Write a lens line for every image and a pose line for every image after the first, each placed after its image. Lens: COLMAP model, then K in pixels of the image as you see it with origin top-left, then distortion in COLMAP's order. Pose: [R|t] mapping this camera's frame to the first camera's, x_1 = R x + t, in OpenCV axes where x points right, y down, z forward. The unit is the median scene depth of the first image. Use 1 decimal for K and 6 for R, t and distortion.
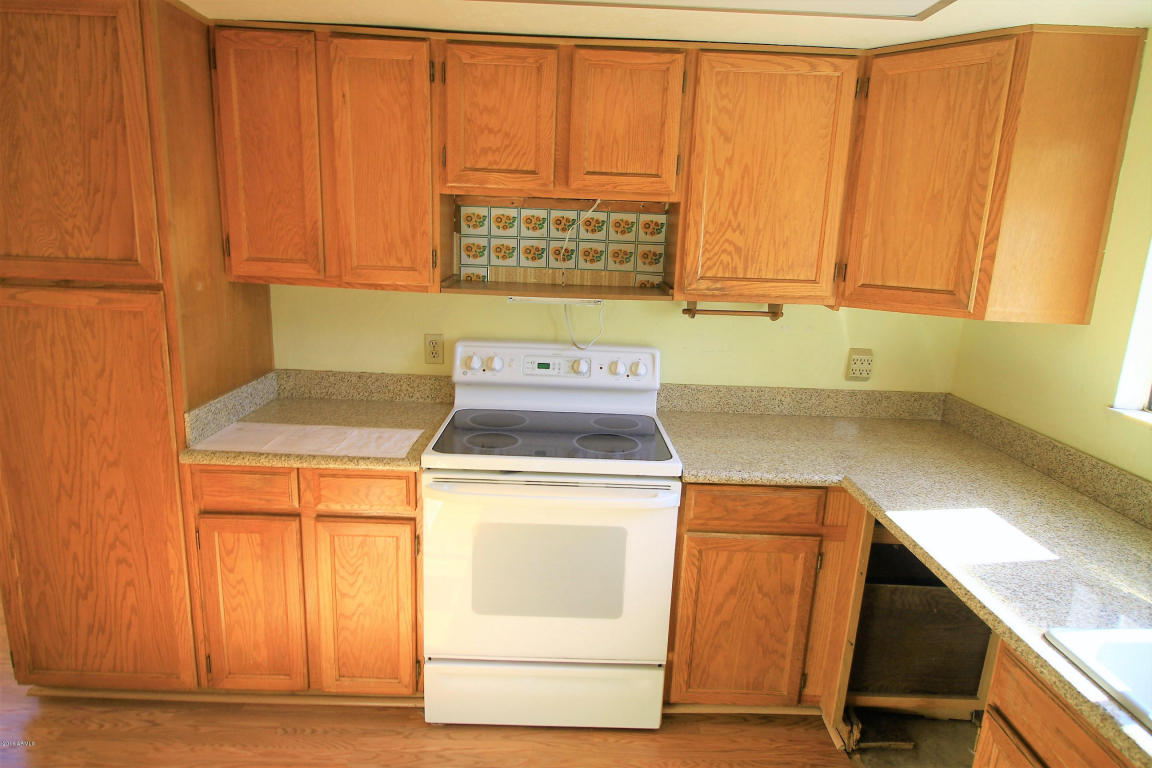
lens RADIAL K [[666.2, 0, 573.9], [0, 666.2, 382.6], [0, 0, 1]] dist [0.003945, -0.009324]
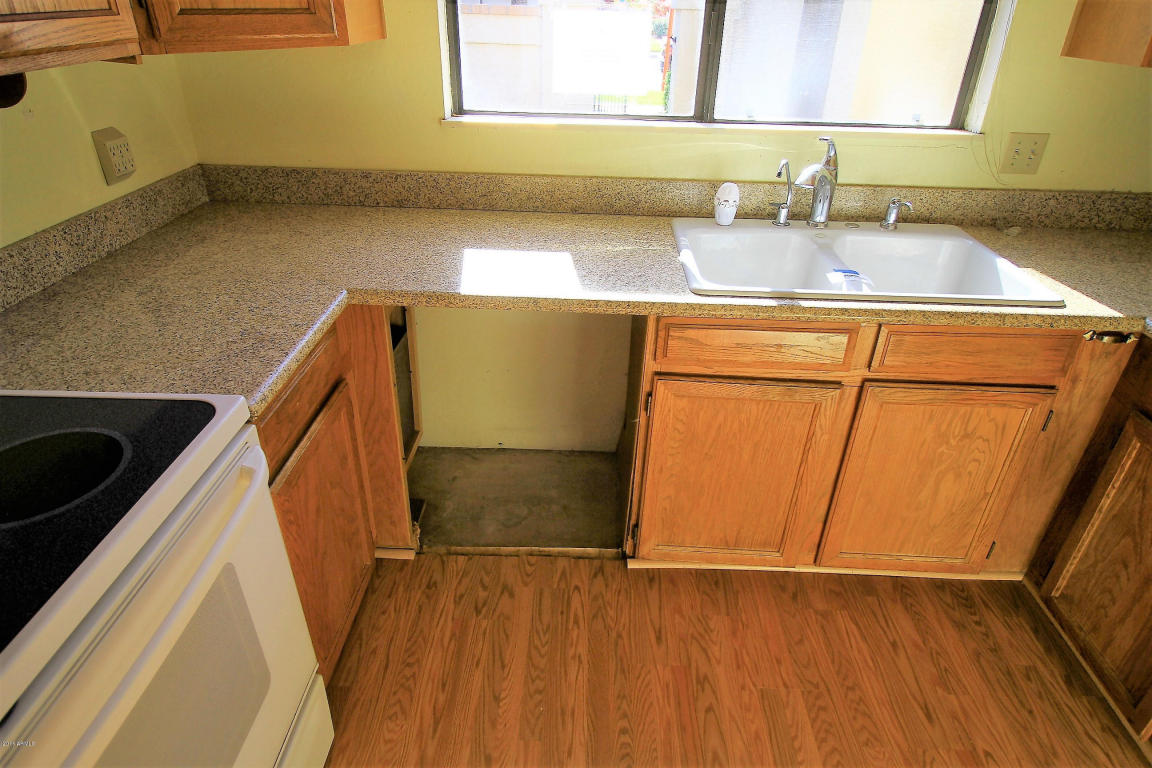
lens RADIAL K [[666.2, 0, 575.2], [0, 666.2, 375.6], [0, 0, 1]] dist [0.003945, -0.009324]
pose [[0.033572, -0.528305, 0.848391, -0.263240], [0.201077, 0.835082, 0.512060, -0.107370], [-0.979000, 0.153401, 0.134266, 0.616878]]
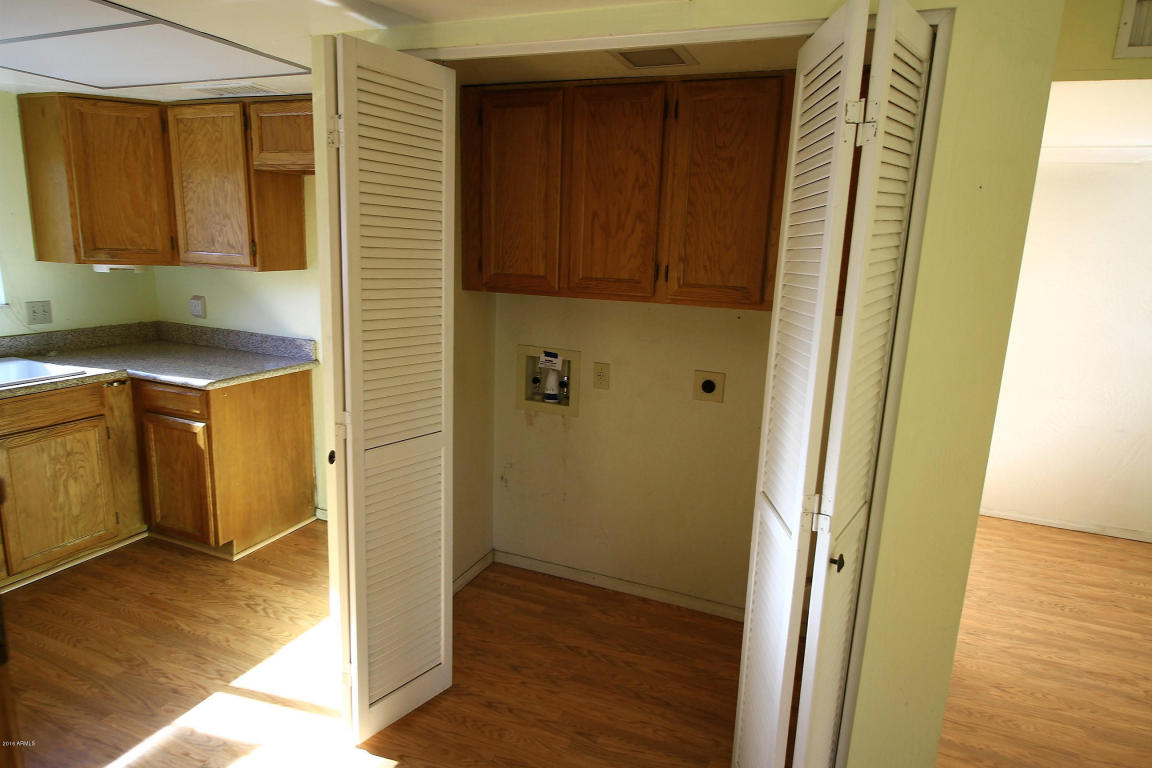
lens RADIAL K [[666.2, 0, 578.1], [0, 666.2, 373.8], [0, 0, 1]] dist [0.003945, -0.009324]
pose [[-0.920958, -0.150936, 0.359243, -1.092978], [0.008495, 0.913937, 0.405767, -0.272217], [-0.389570, 0.376746, -0.840415, 0.981935]]
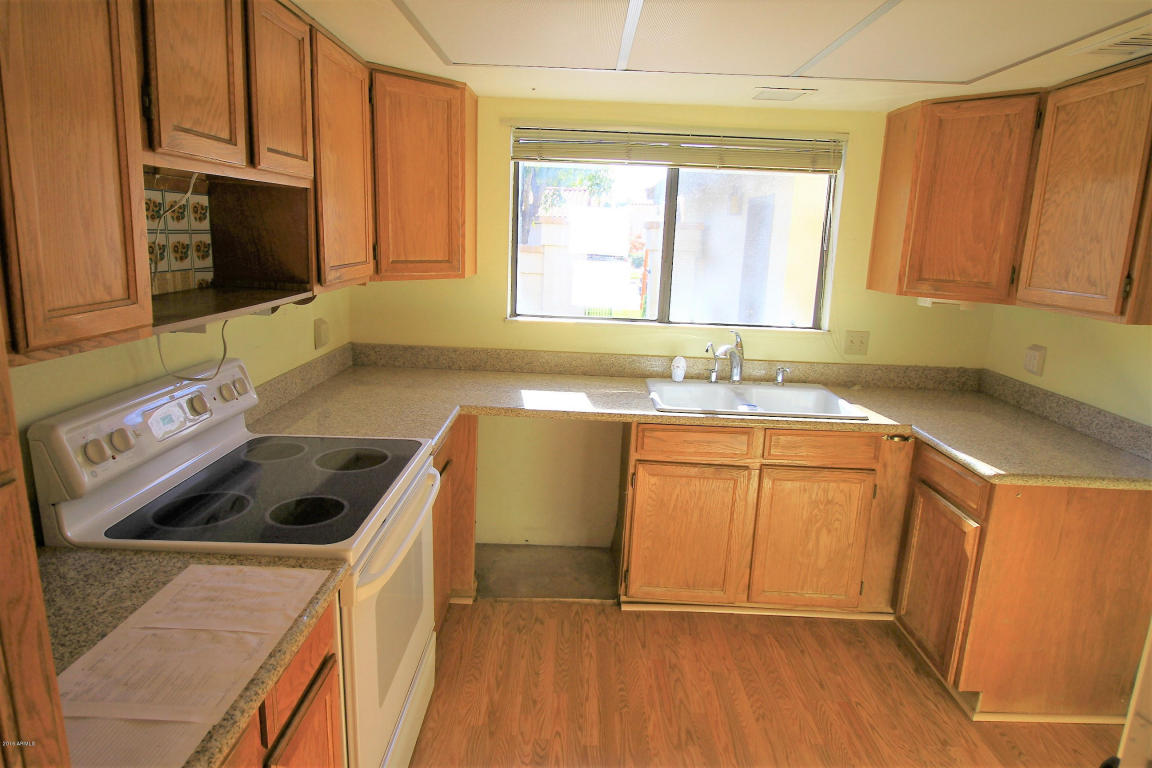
lens RADIAL K [[666.2, 0, 575.8], [0, 666.2, 372.7], [0, 0, 1]] dist [0.003945, -0.009324]
pose [[0.014200, -0.244116, 0.969642, -0.803389], [0.182985, 0.953998, 0.237497, -0.182377], [-0.983013, 0.174058, 0.058216, 0.640696]]
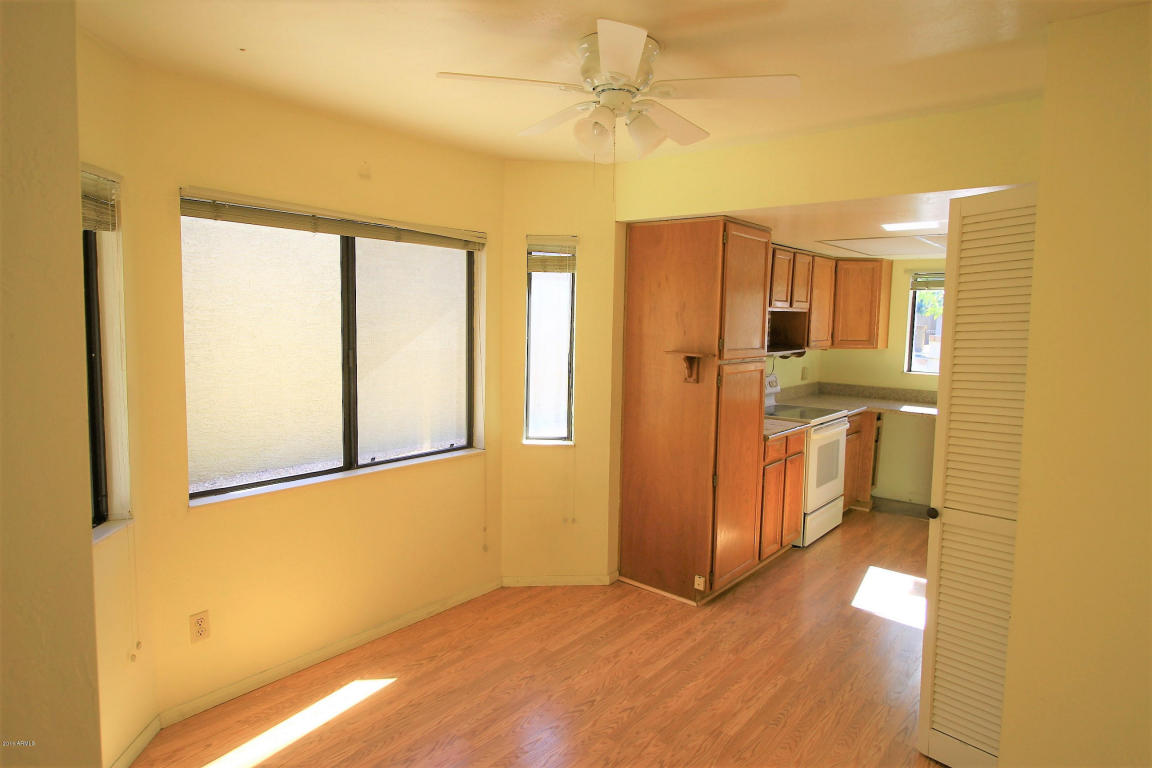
lens RADIAL K [[666.2, 0, 577.8], [0, 666.2, 382.8], [0, 0, 1]] dist [0.003945, -0.009324]
pose [[0.643018, -0.099907, 0.759306, -2.365957], [0.175348, 0.984324, -0.018980, -0.112677], [-0.745507, 0.145347, 0.650457, 0.053042]]
